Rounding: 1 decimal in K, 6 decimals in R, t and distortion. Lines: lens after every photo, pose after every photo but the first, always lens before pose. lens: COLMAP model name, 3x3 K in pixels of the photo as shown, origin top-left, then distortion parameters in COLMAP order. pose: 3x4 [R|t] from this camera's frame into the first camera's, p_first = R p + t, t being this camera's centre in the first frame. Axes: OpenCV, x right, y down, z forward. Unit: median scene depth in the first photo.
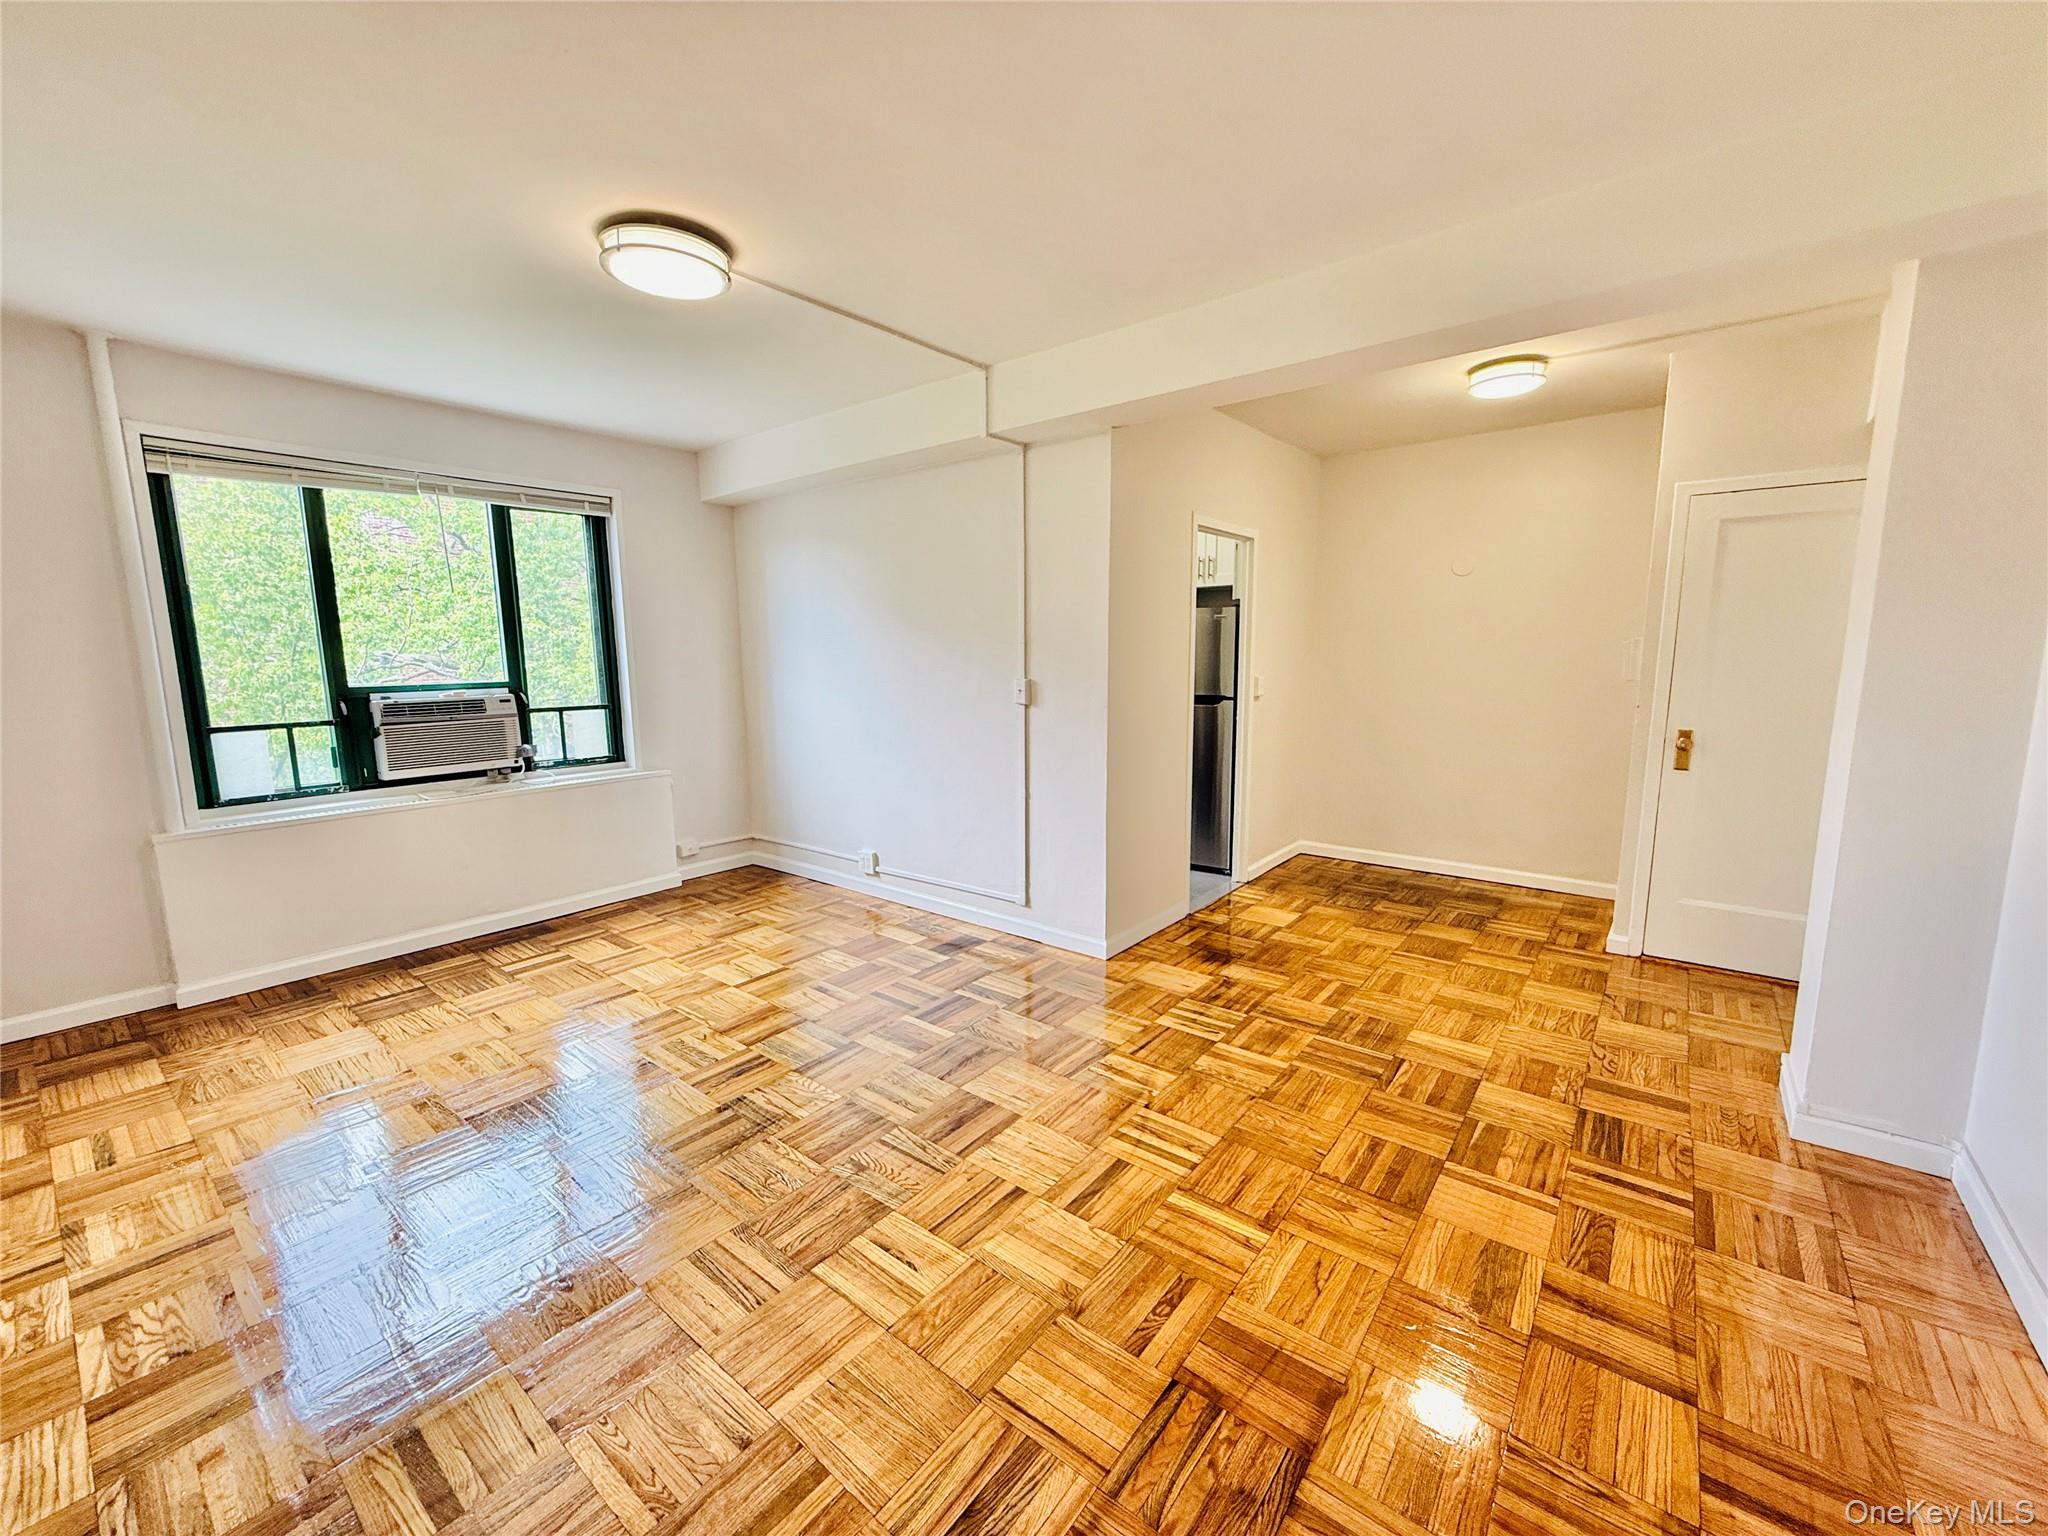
lens RADIAL K [[818.0, 0, 1024.0], [0, 818.0, 768.0], [0, 0, 1]] dist [-0.000548, 0.000035]
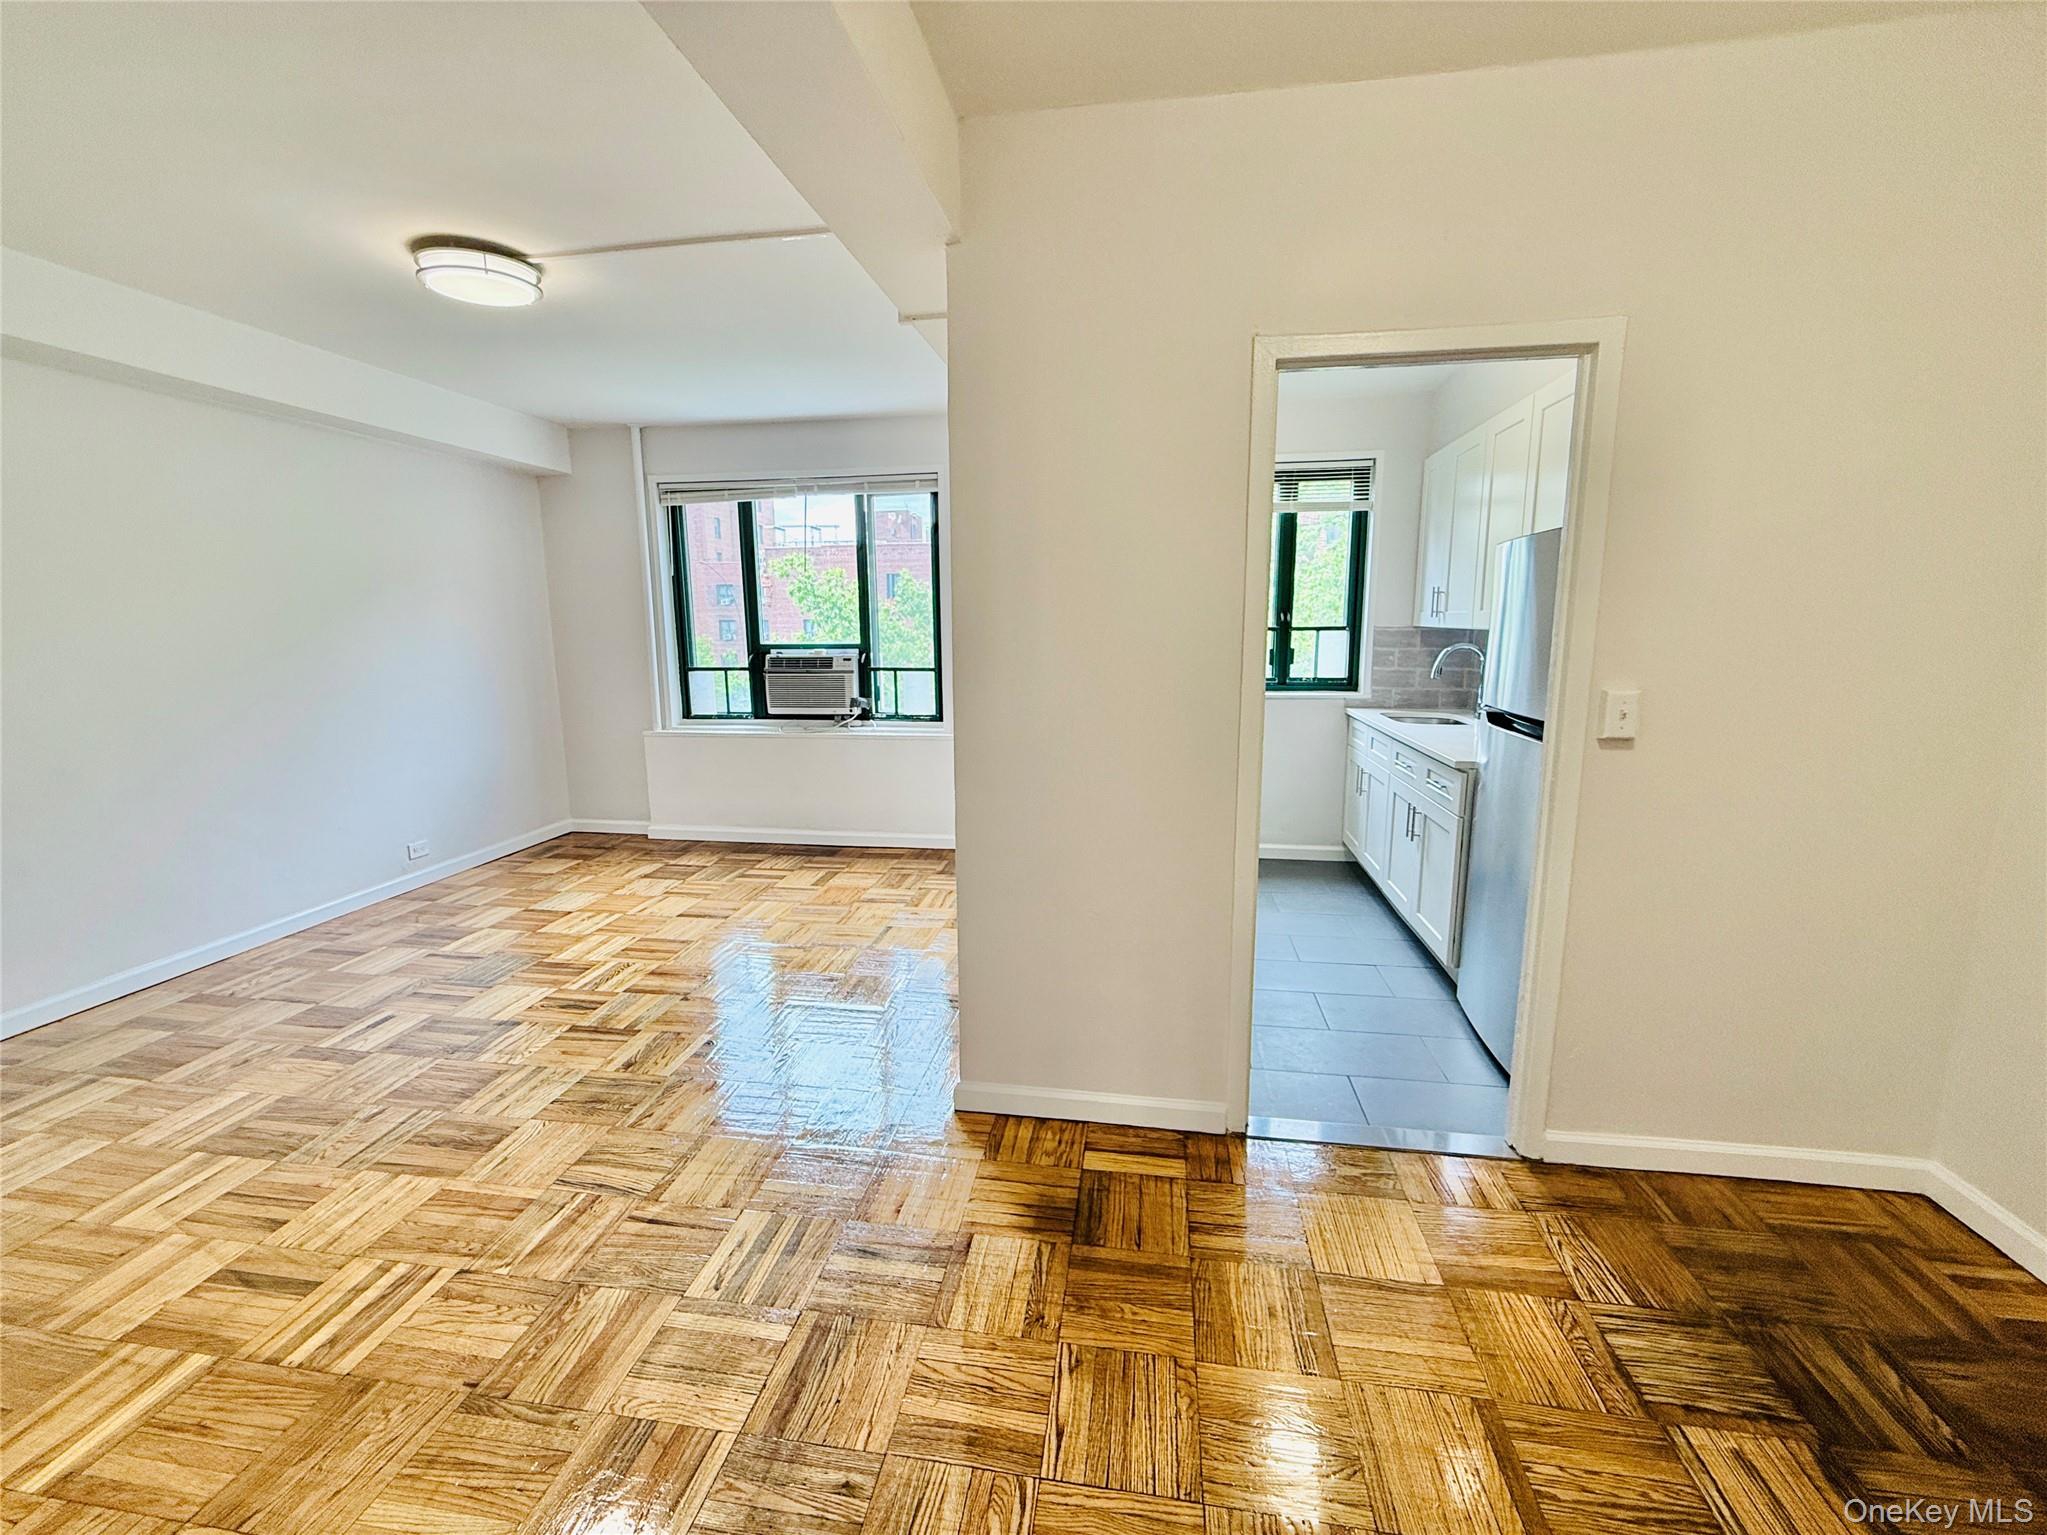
lens RADIAL K [[830.7, 0, 1023.7], [0, 830.7, 753.9], [0, 0, 1]] dist [-0.000400, 0.000209]
pose [[0.493544, 0.145024, -0.857544, 0.637220], [-0.123652, 0.987684, 0.095867, -0.107038], [0.860886, 0.058722, 0.505398, 0.696459]]
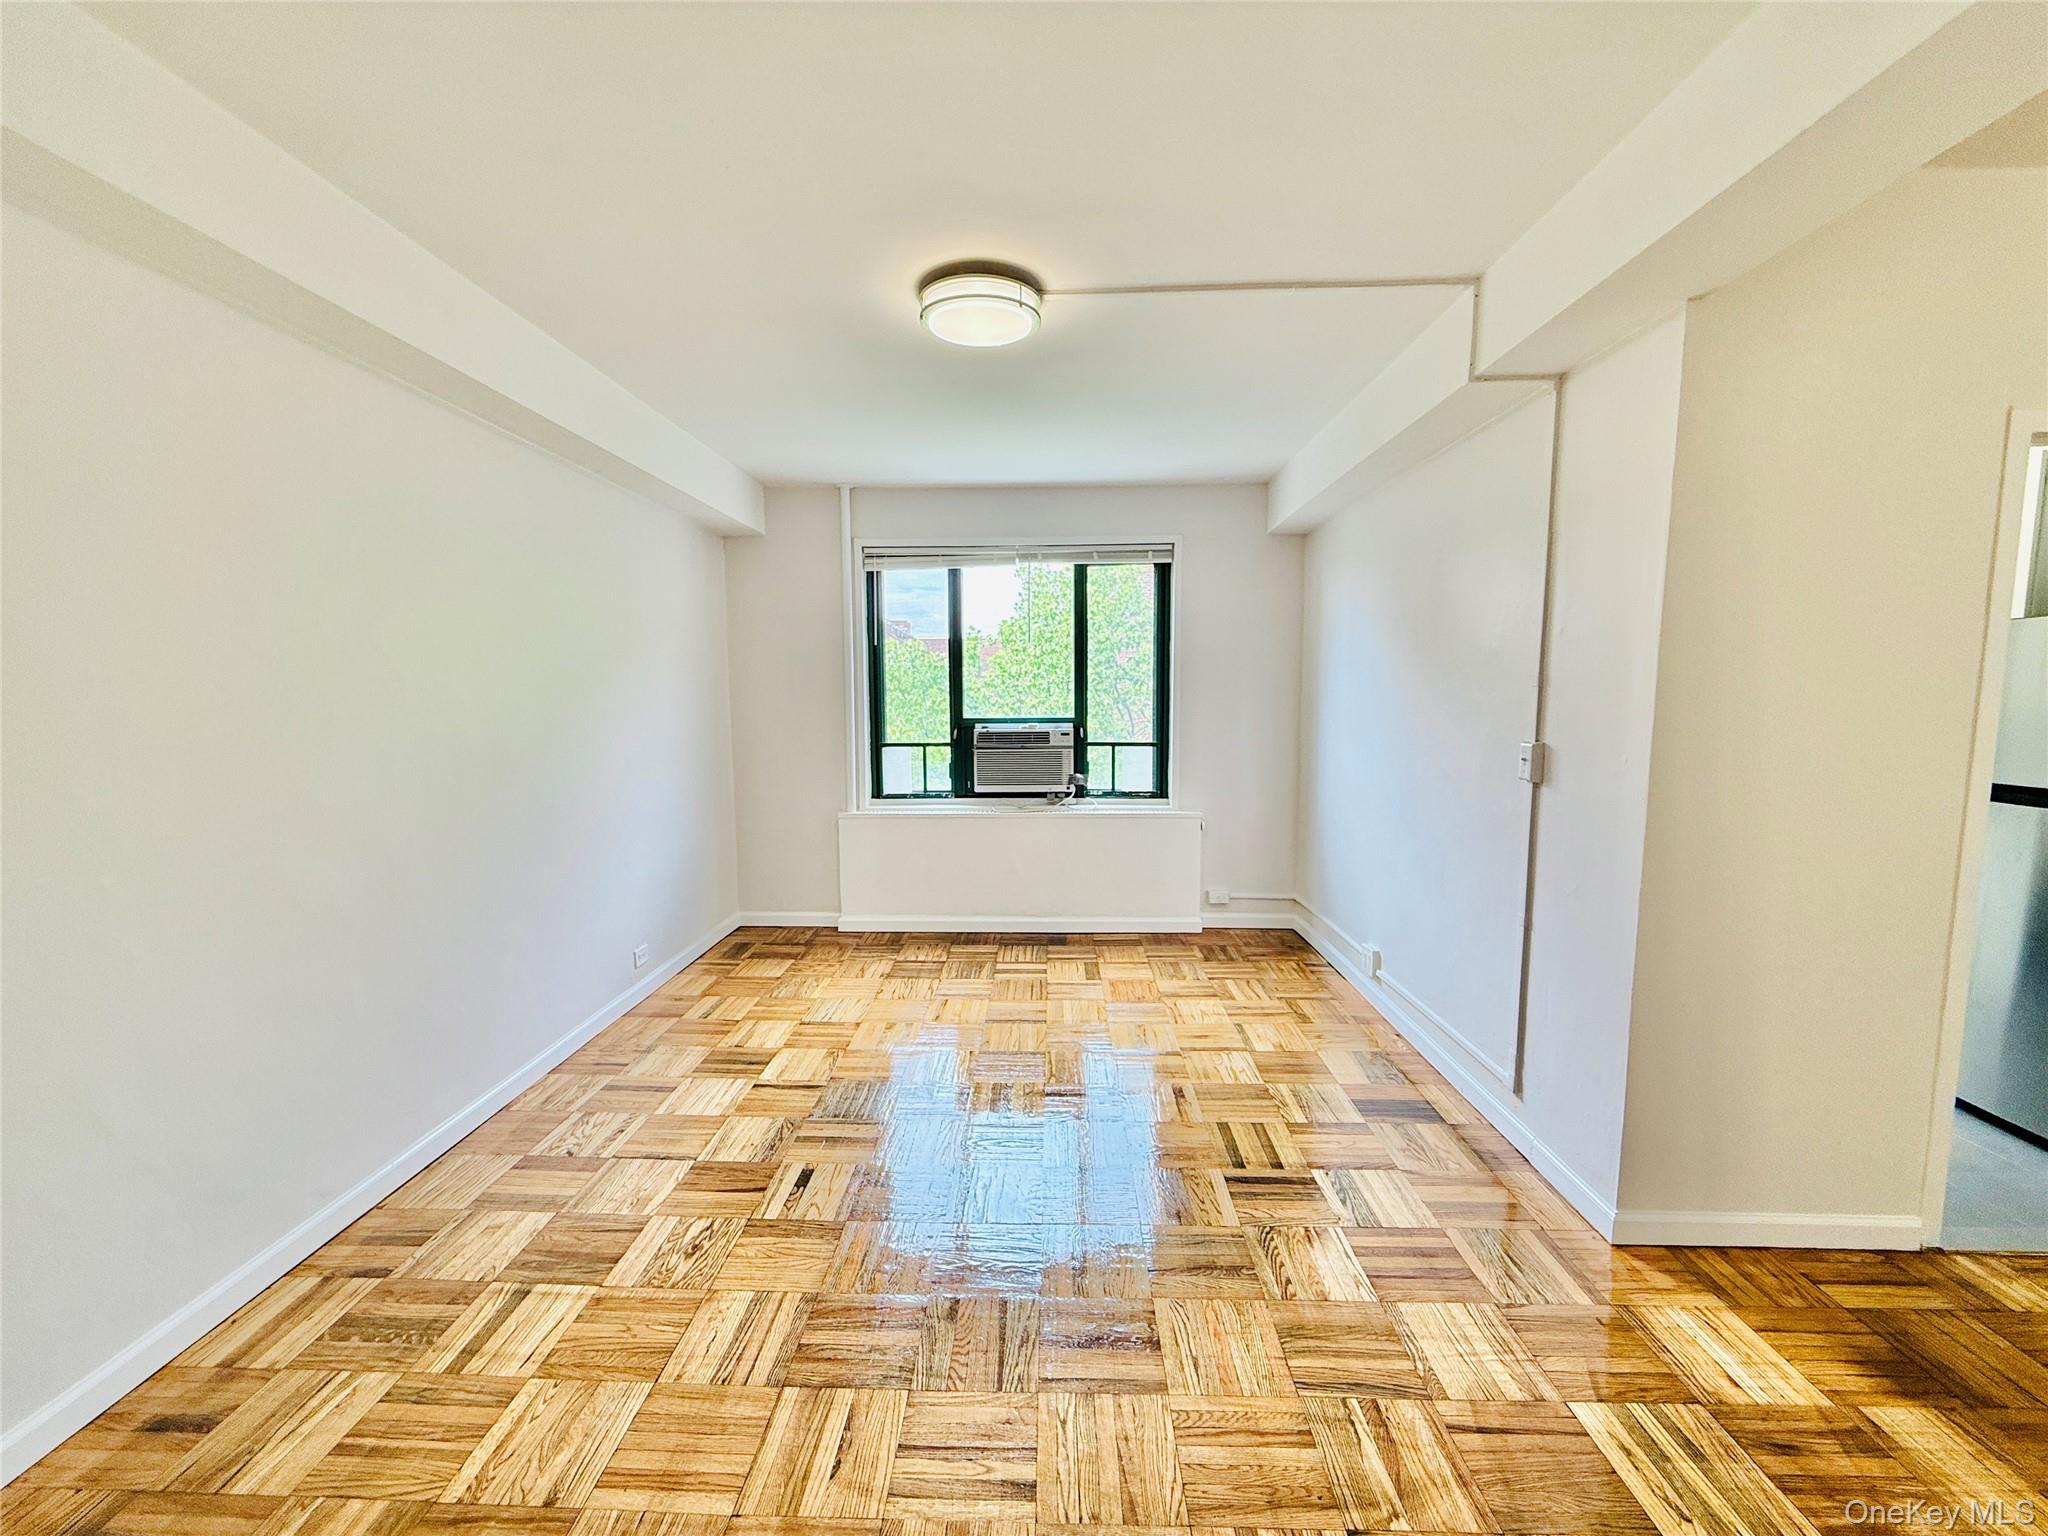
lens RADIAL K [[818.0, 0, 1024.0], [0, 818.0, 768.0], [0, 0, 1]] dist [-0.000548, 0.000035]
pose [[0.597383, 0.083336, -0.797614, 0.278538], [-0.117678, 0.992929, 0.015607, -0.052562], [0.793275, 0.084538, 0.602966, 0.306091]]
